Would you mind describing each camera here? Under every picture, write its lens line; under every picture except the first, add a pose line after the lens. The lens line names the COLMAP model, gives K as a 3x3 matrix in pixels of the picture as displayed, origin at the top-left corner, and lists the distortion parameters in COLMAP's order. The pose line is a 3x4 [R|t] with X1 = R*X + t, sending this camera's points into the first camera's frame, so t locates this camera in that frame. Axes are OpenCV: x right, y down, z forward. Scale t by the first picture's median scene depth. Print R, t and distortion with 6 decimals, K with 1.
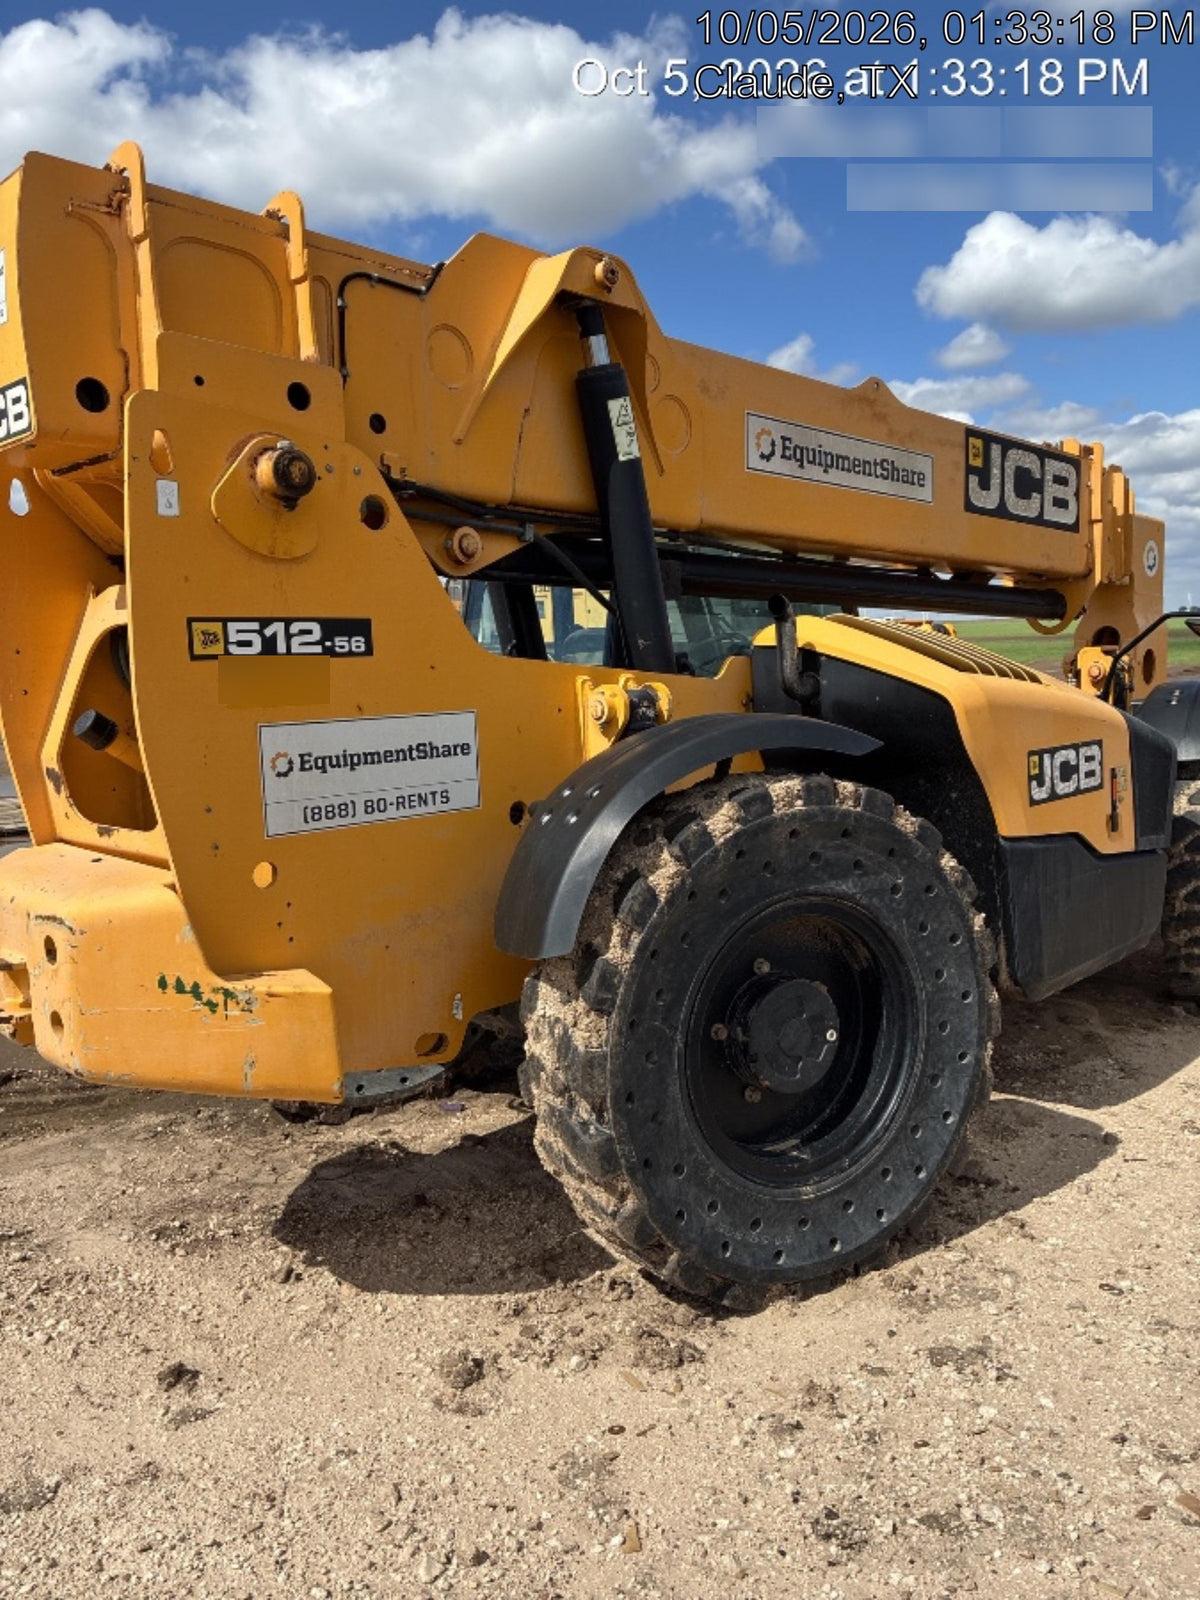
lens RADIAL K [[1190.5, 0, 602.8], [0, 1190.5, 798.1], [0, 0, 1]] dist [0.002867, -0.004280]
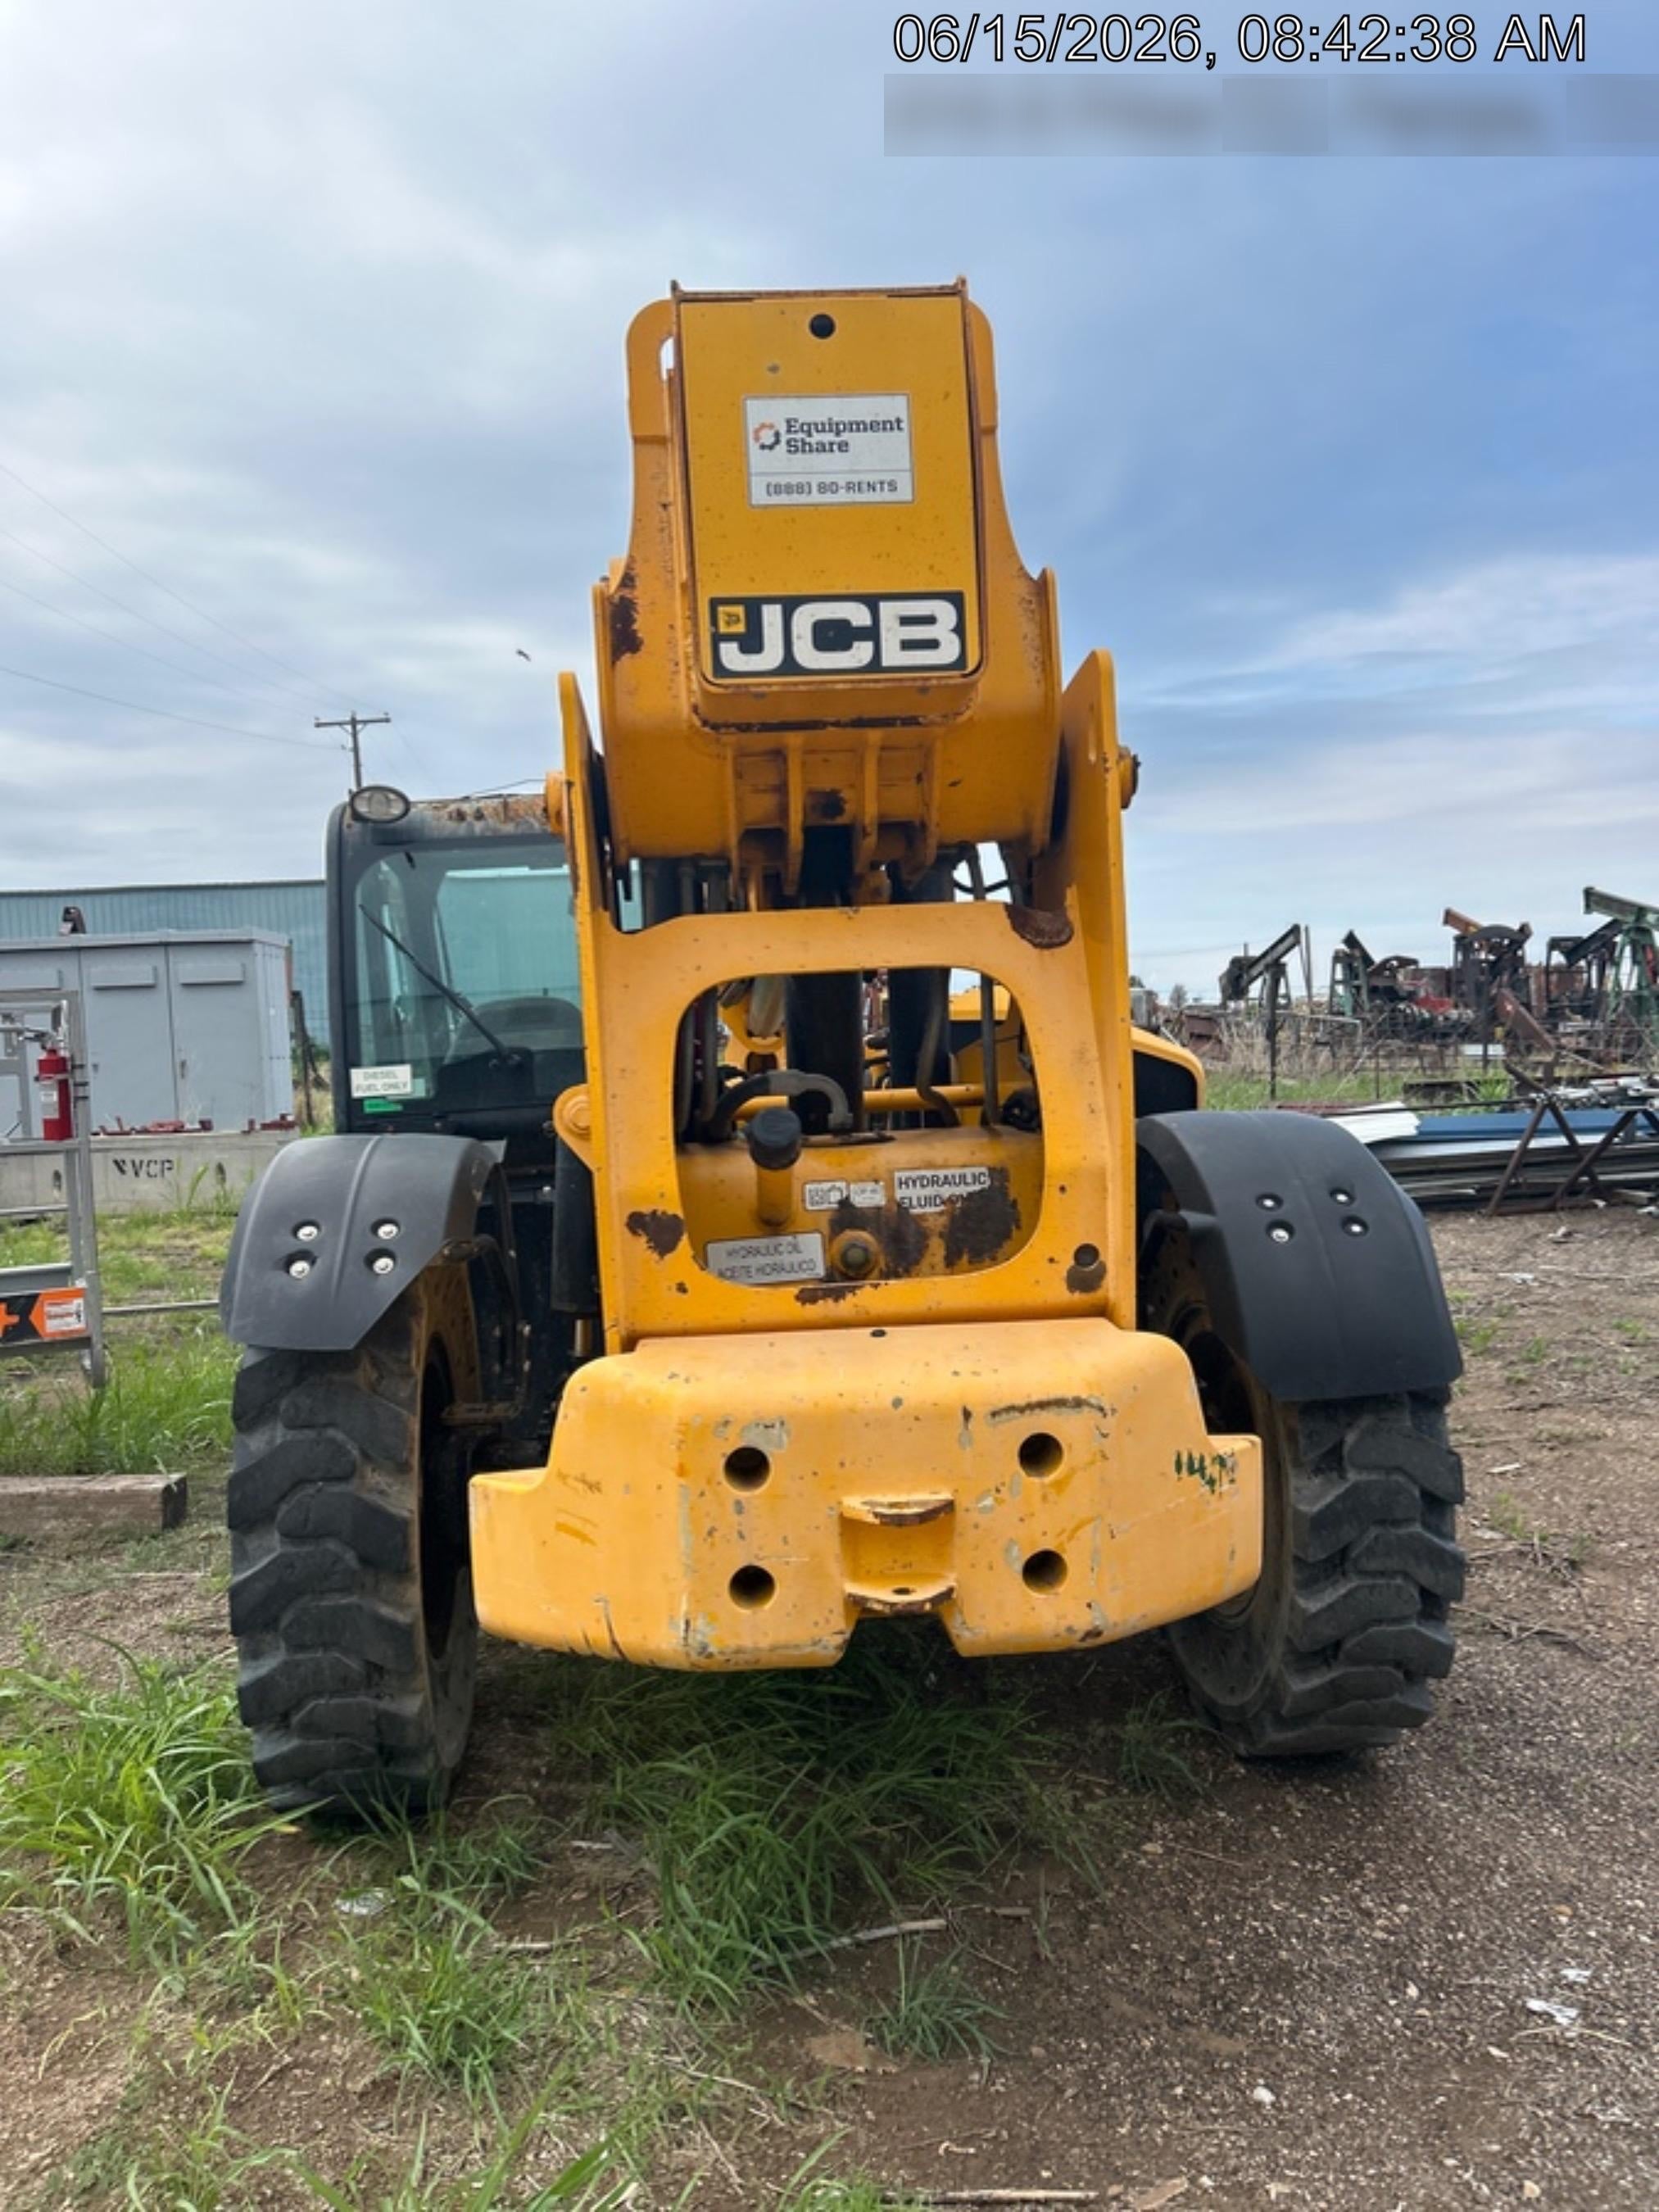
lens RADIAL K [[1645.8, 0, 829.0], [0, 1645.8, 1102.7], [0, 0, 1]] dist [0.002867, -0.004280]
pose [[0.674902, -0.037559, 0.736951, -1.081653], [0.117650, 0.991405, -0.057217, -0.022819], [-0.728468, 0.125318, 0.673520, 0.414314]]
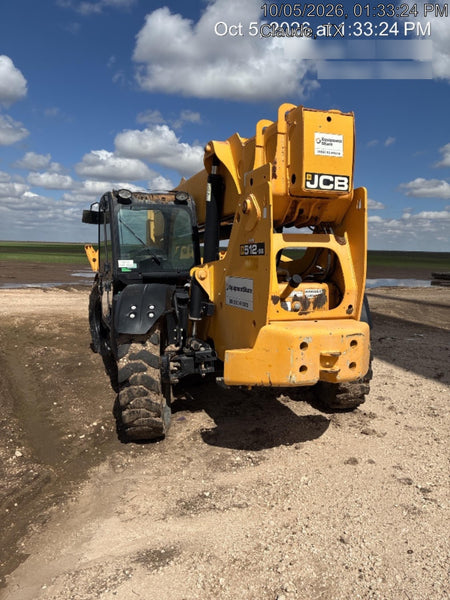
lens RADIAL K [[446.4, 0, 228.2], [0, 446.4, 302.1], [0, 0, 1]] dist [0.002867, -0.004280]
pose [[0.441338, -0.068450, 0.894726, -1.592800], [0.086372, 0.995697, 0.033571, -0.059773], [-0.893174, 0.062463, 0.445352, 0.674052]]
